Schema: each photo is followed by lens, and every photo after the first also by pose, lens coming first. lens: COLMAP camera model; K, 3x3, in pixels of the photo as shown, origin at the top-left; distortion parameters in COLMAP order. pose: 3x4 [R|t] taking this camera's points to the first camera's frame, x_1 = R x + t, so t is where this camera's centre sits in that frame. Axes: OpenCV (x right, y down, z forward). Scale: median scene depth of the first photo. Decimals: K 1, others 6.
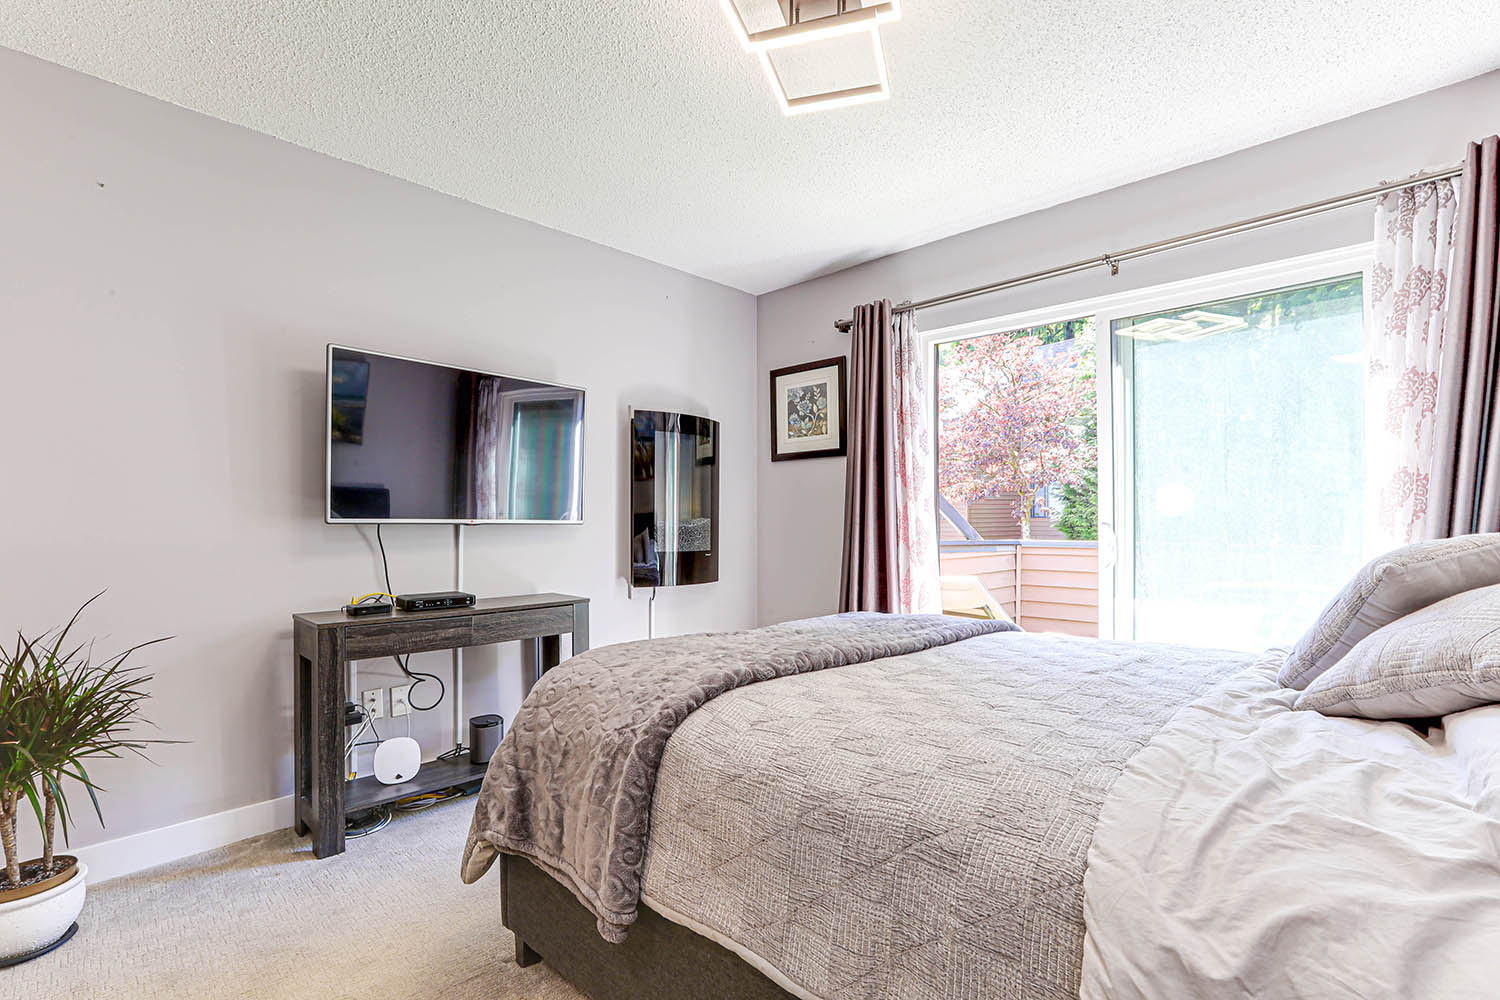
lens RADIAL K [[675.0, 0, 747.9], [0, 675.0, 503.4], [0, 0, 1]] dist [-0.042356, 0.022543]
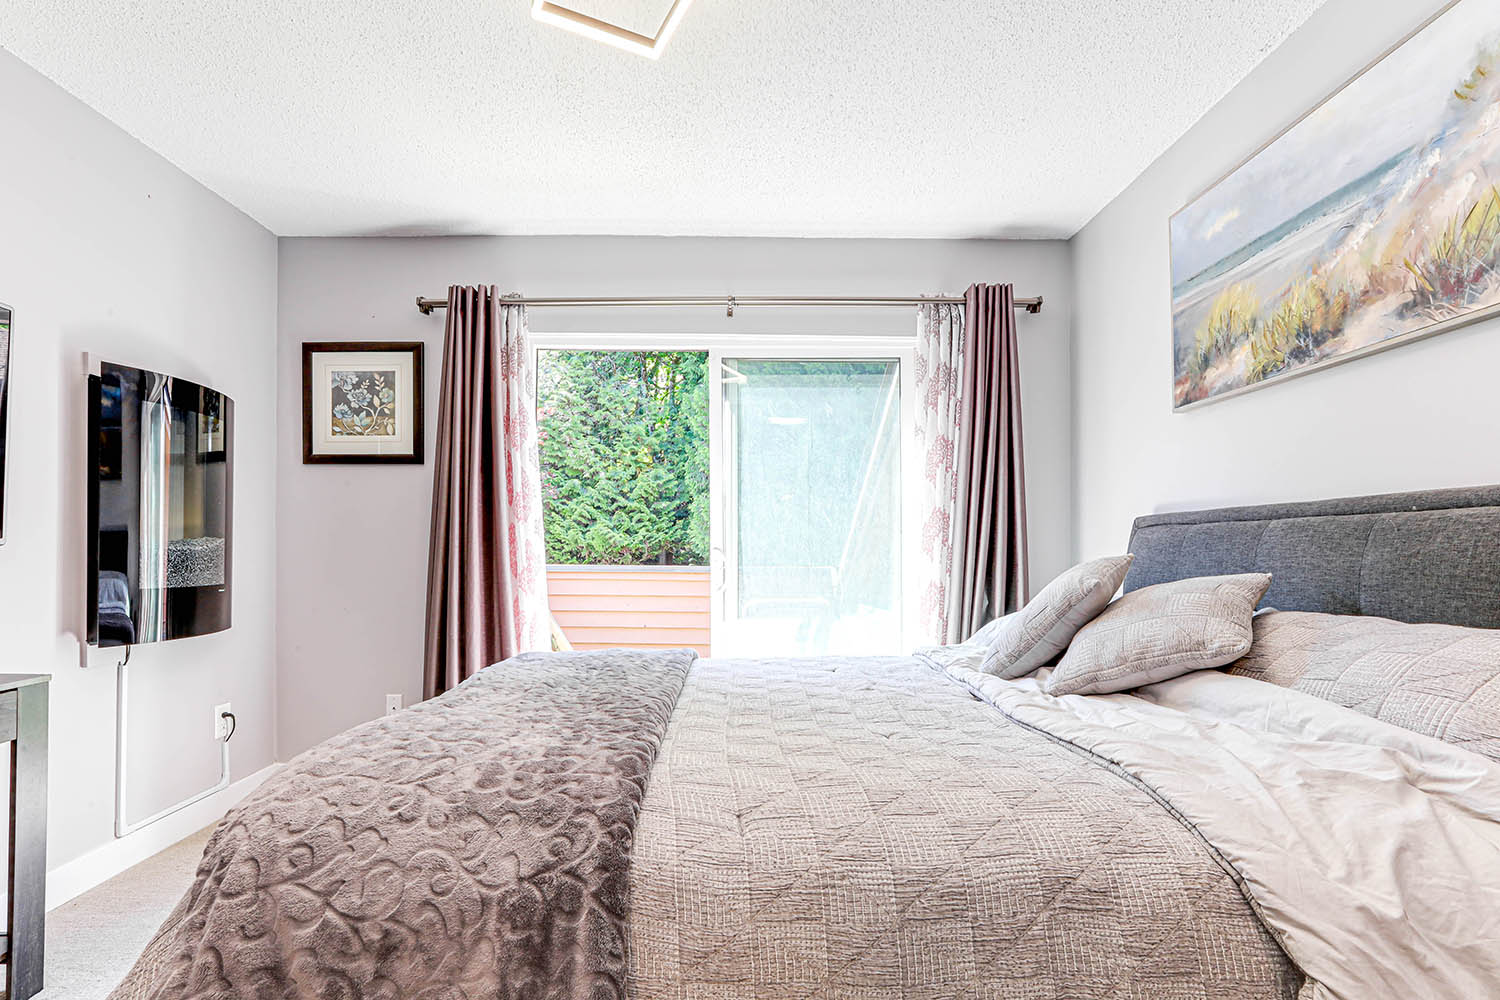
lens RADIAL K [[701.5, 0, 729.4], [0, 701.5, 527.2], [0, 0, 1]] dist [-0.031495, 0.018112]
pose [[0.736036, 0.024370, 0.676503, -0.168517], [-0.024802, 0.999652, -0.009026, 0.004647], [-0.676487, -0.010135, 0.736384, 0.136587]]
